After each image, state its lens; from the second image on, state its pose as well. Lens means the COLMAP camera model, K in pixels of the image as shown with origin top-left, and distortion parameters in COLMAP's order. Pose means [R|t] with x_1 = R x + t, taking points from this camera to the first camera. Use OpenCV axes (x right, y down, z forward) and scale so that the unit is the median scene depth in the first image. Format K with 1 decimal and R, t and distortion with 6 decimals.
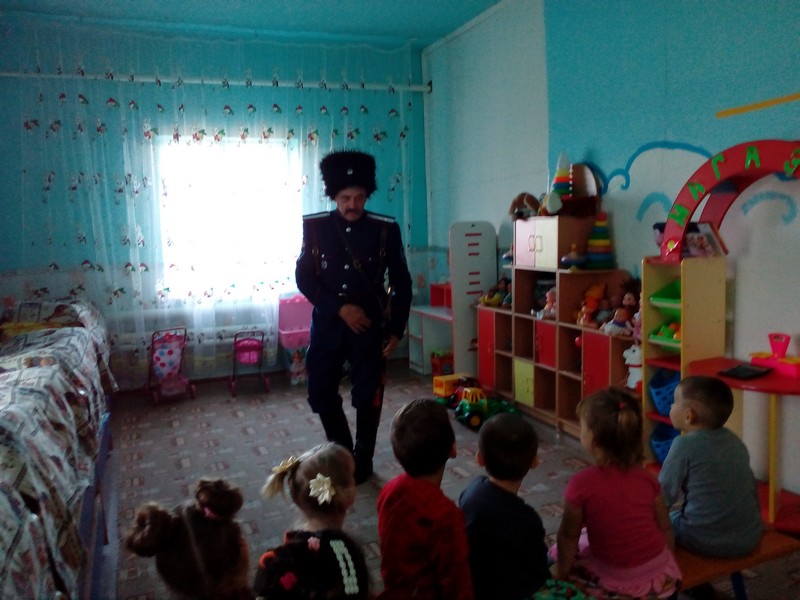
lens RADIAL K [[656.8, 0, 400.0], [0, 656.8, 300.0], [0, 0, 1]] dist [0.098087, -0.205568]
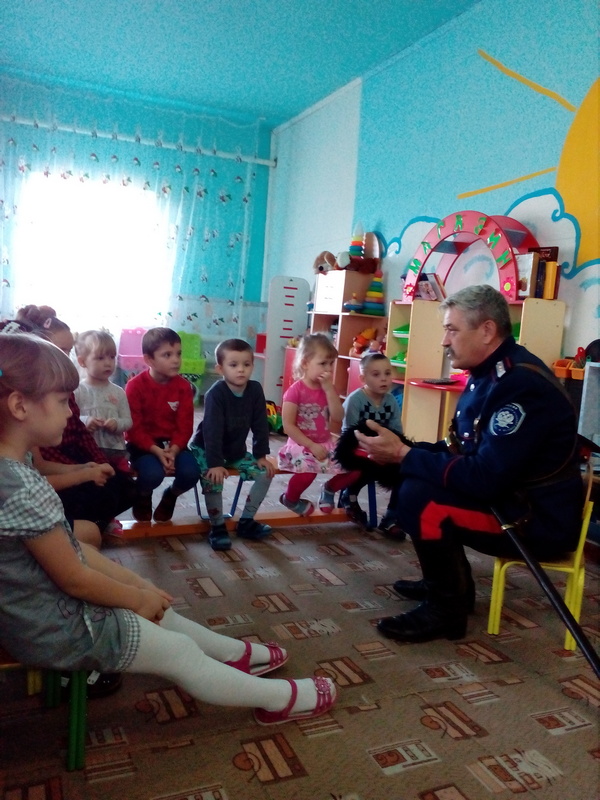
lens RADIAL K [[656.8, 0, 300.0], [0, 656.8, 400.0], [0, 0, 1]] dist [0.098087, -0.205568]
pose [[0.992573, 0.109747, 0.052479, 0.099170], [-0.110217, 0.993889, 0.006140, 0.104714], [-0.051484, -0.011878, 0.998603, -0.217597]]
